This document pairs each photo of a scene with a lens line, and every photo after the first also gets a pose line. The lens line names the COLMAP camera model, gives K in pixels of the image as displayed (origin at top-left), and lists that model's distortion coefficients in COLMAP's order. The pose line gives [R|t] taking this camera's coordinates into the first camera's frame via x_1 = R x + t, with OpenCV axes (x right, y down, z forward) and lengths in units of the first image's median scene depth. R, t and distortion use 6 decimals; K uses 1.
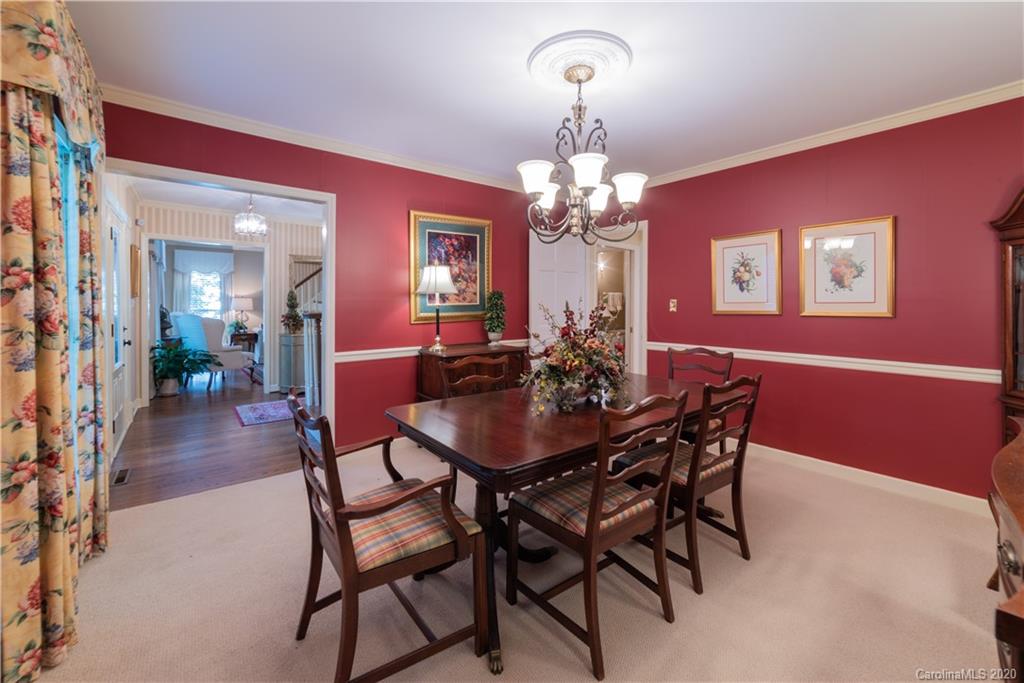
lens RADIAL K [[421.0, 0, 537.3], [0, 421.0, 308.5], [0, 0, 1]] dist [0.010957, -0.000003]
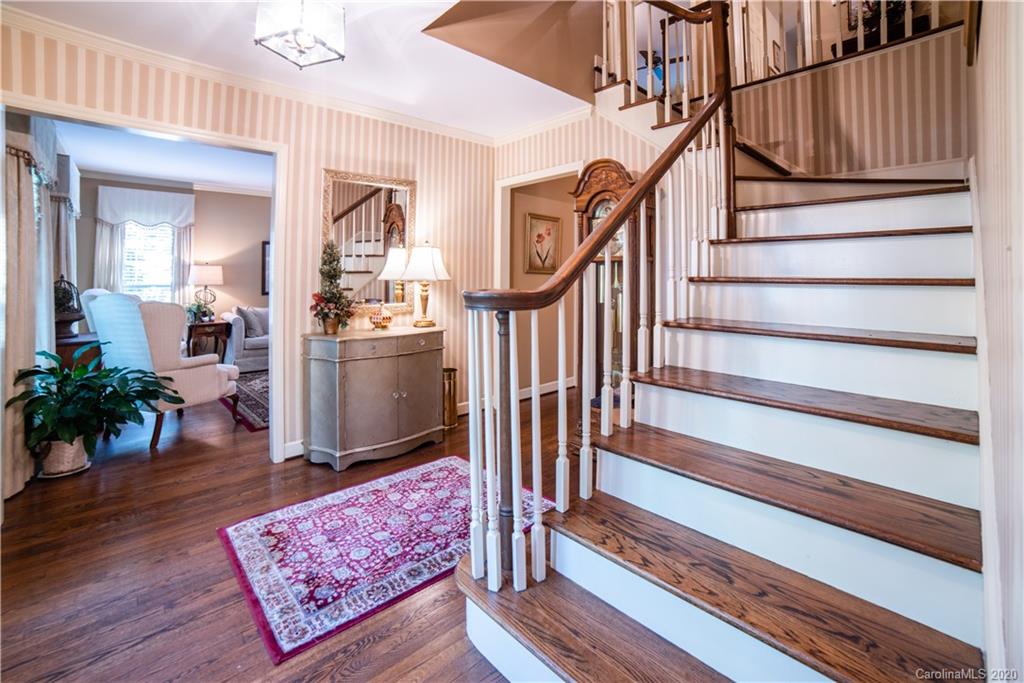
lens RADIAL K [[444.2, 0, 508.6], [0, 444.2, 267.3], [0, 0, 1]] dist [-0.002035, 0.000018]
pose [[0.999728, -0.005992, 0.022520, -0.289770], [0.006752, 0.999405, -0.033818, 0.002725], [-0.022304, 0.033961, 0.999174, 0.365842]]
